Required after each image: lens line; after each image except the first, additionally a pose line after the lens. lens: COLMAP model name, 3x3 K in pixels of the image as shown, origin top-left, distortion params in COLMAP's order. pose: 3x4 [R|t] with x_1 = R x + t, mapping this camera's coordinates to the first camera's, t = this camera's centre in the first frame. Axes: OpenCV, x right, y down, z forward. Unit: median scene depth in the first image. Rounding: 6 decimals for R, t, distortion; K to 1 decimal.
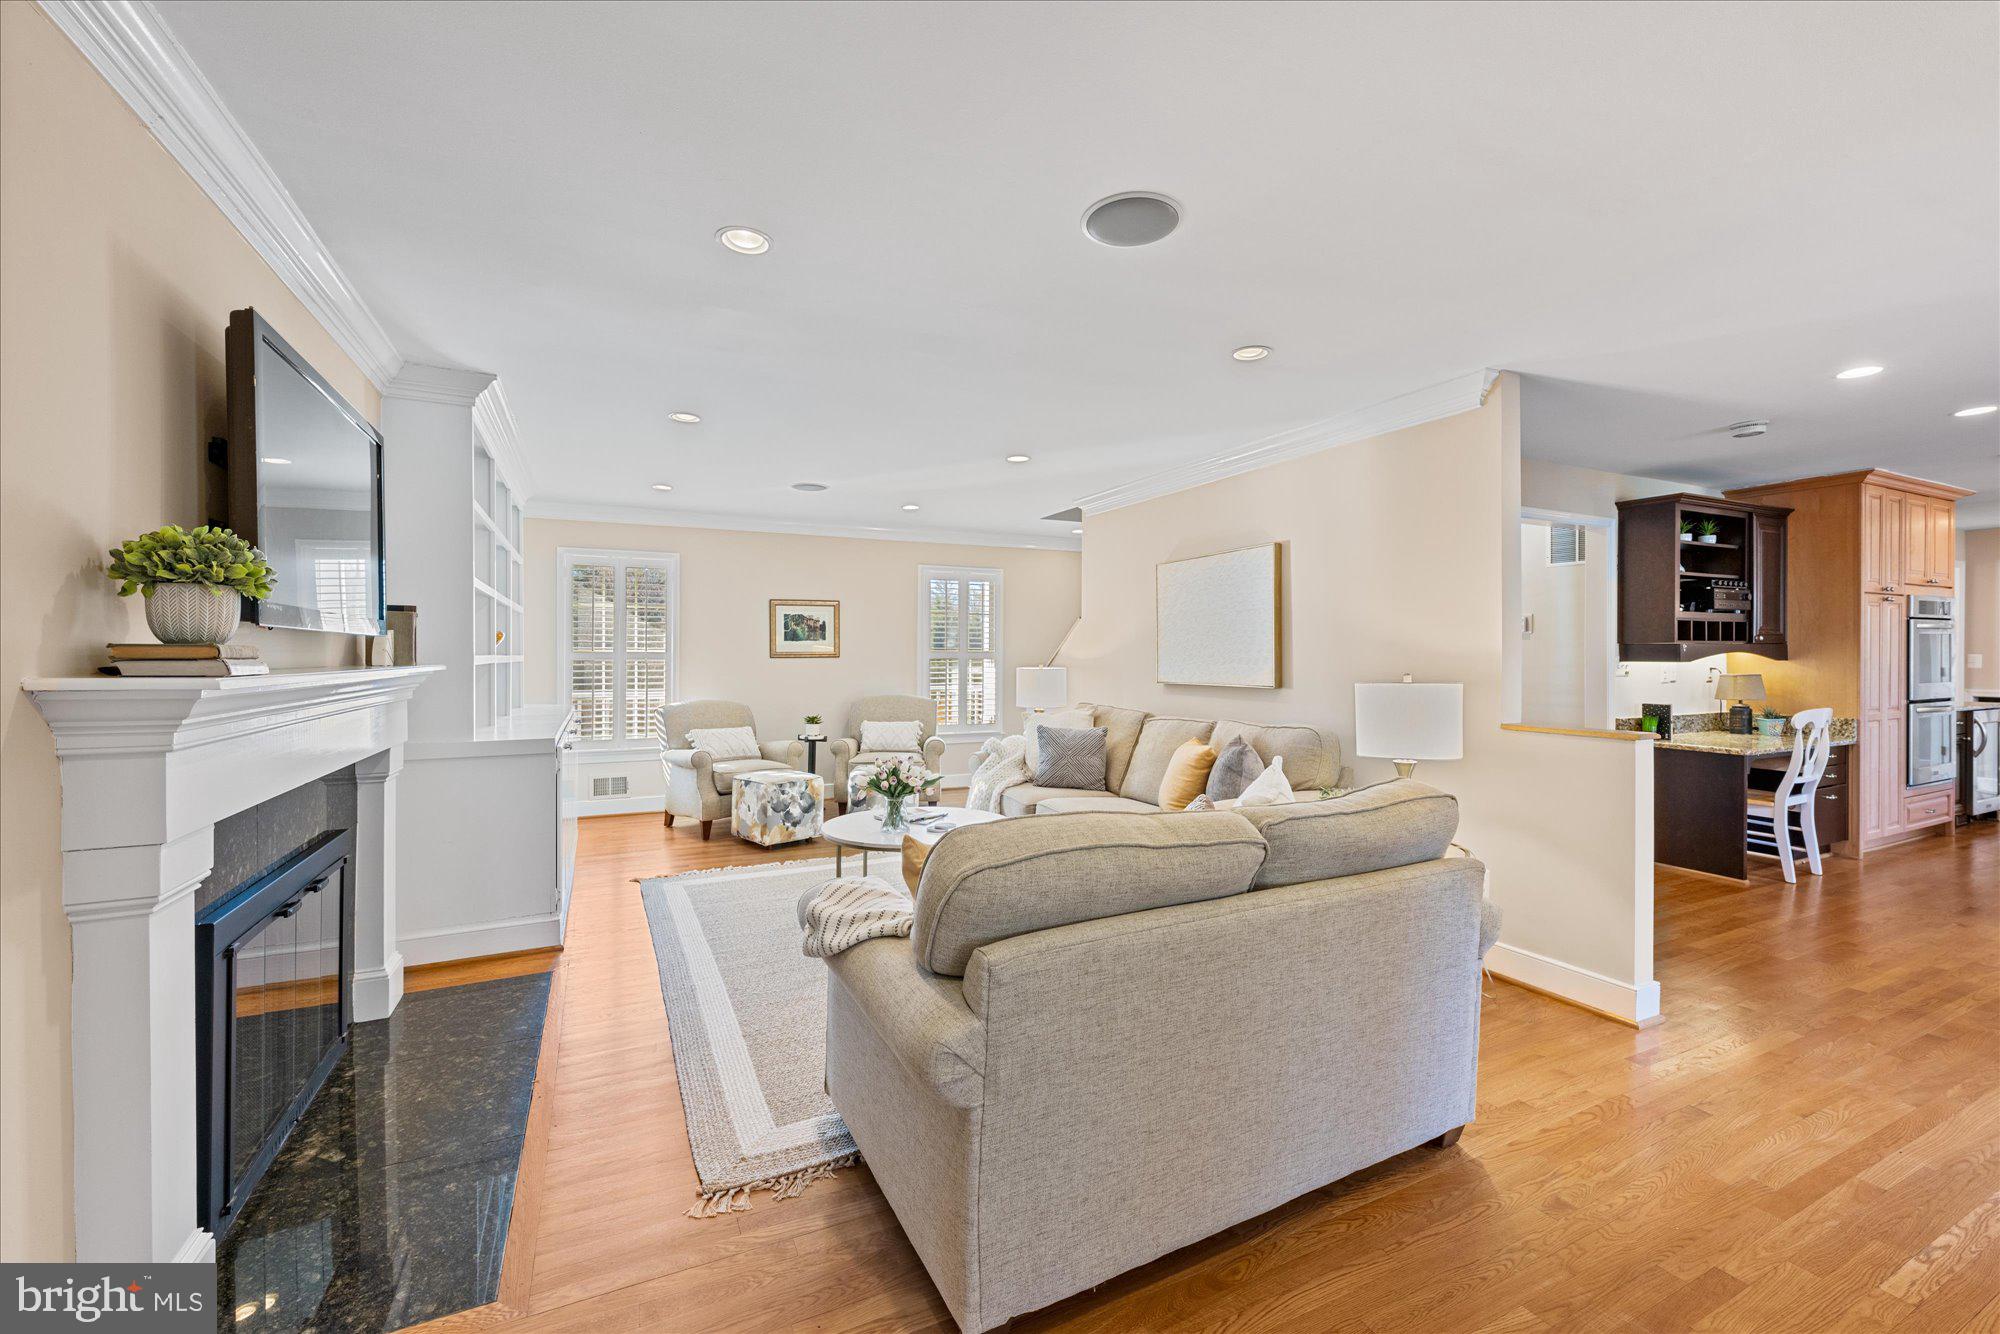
lens RADIAL K [[801.8, 0, 1002.9], [0, 801.8, 657.3], [0, 0, 1]] dist [0.001421, 0.000042]
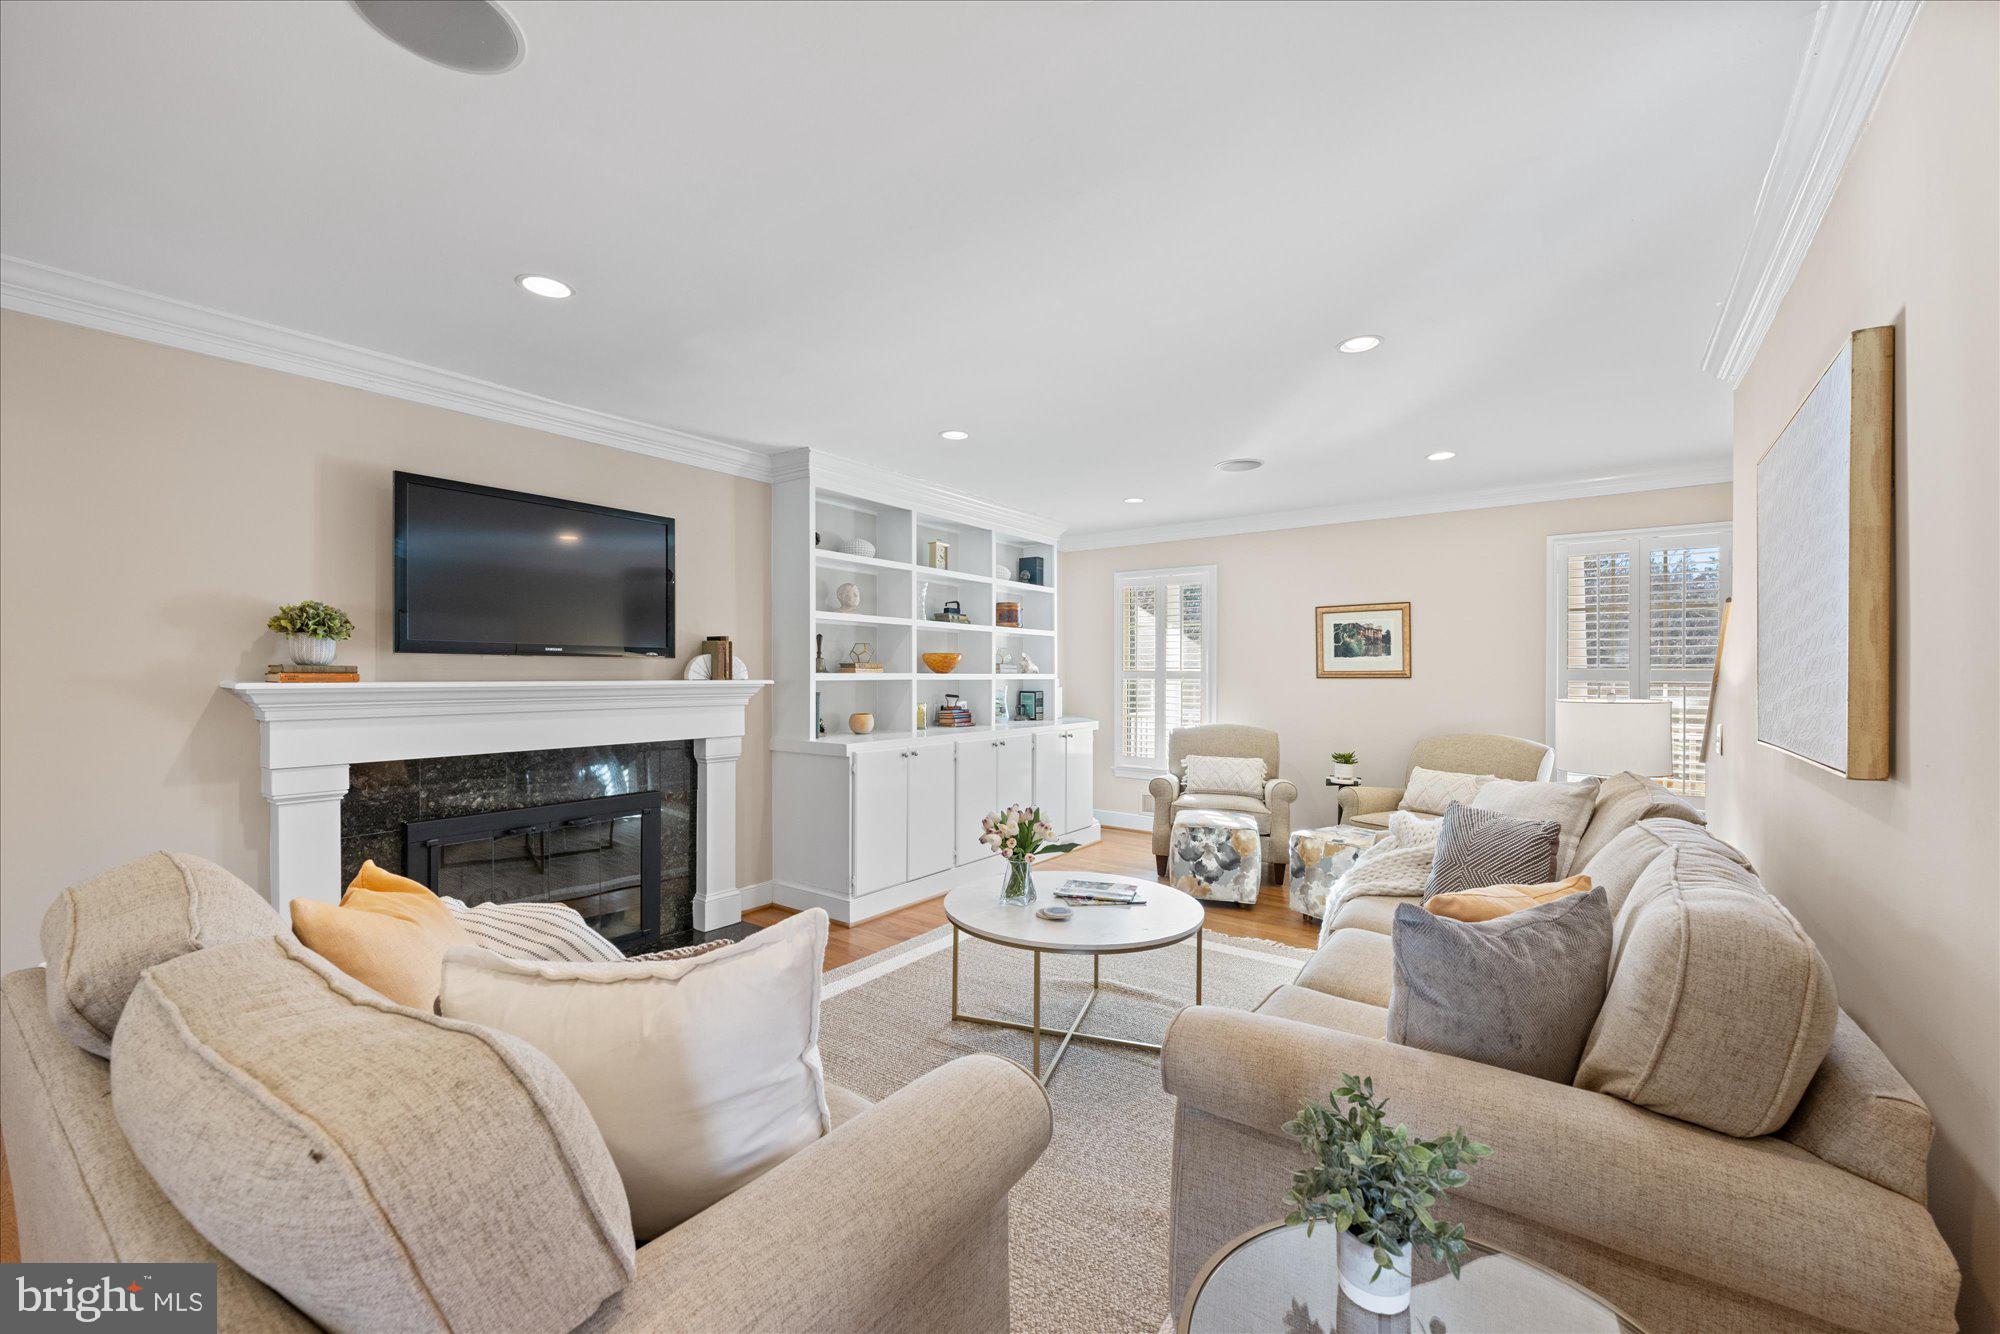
lens RADIAL K [[801.8, 0, 1003.6], [0, 801.8, 673.5], [0, 0, 1]] dist [0.001421, 0.000042]
pose [[0.460016, 0.001390, -0.887909, 0.291744], [-0.006243, 0.999979, -0.001669, -0.000686], [0.887889, 0.006311, 0.460015, 0.338333]]
